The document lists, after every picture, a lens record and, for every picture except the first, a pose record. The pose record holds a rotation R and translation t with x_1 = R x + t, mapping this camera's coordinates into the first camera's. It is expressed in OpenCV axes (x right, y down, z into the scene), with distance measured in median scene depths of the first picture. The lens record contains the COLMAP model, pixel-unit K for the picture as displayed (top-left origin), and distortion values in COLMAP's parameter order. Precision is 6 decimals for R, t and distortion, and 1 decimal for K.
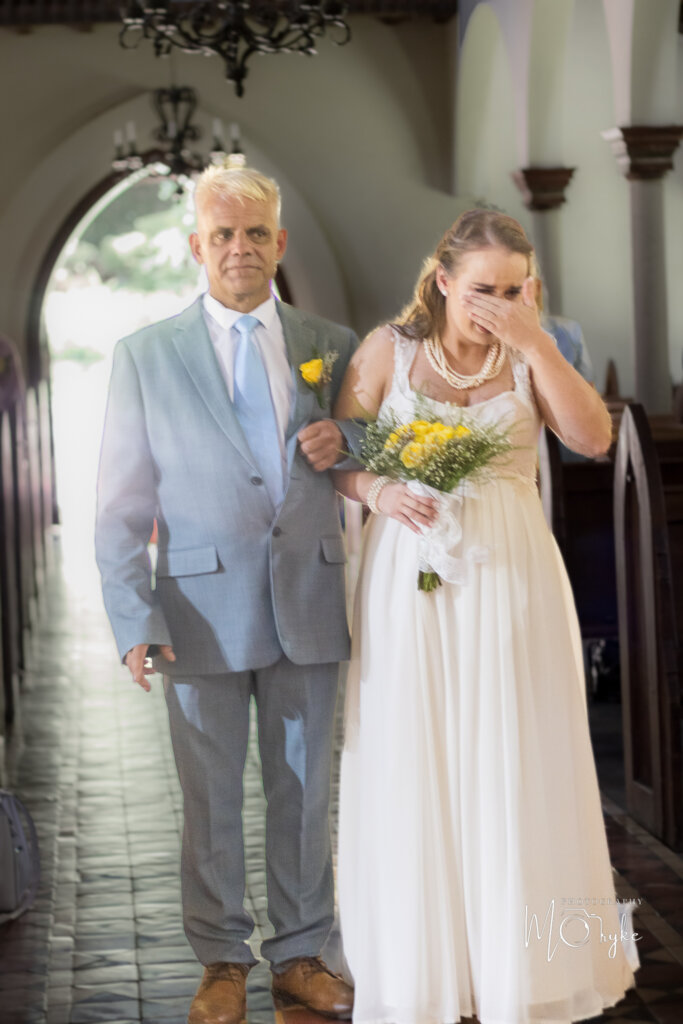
lens RADIAL K [[2379.0, 0, 341.5], [0, 2379.0, 512.0], [0, 0, 1]] dist [-0.030477, 0.095697]
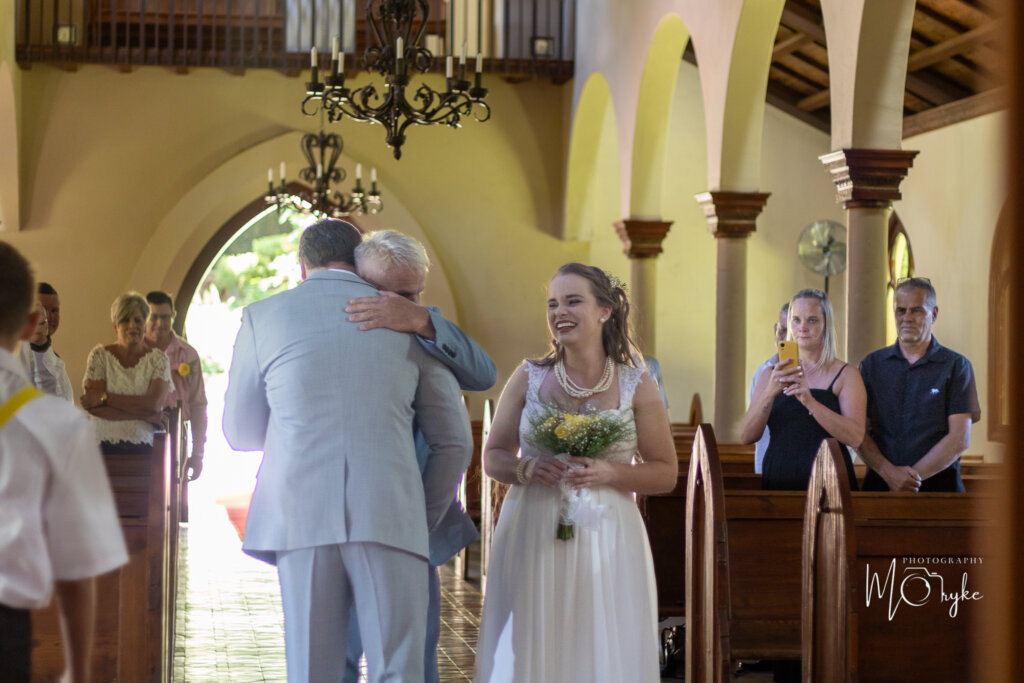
lens RADIAL K [[2381.6, 0, 512.0], [0, 2381.6, 341.5], [0, 0, 1]] dist [-0.001667, -0.067753]
pose [[0.998080, 0.053149, 0.031805, -0.023119], [-0.050331, 0.995221, -0.083675, 0.022787], [-0.036100, 0.081913, 0.995985, -0.273074]]
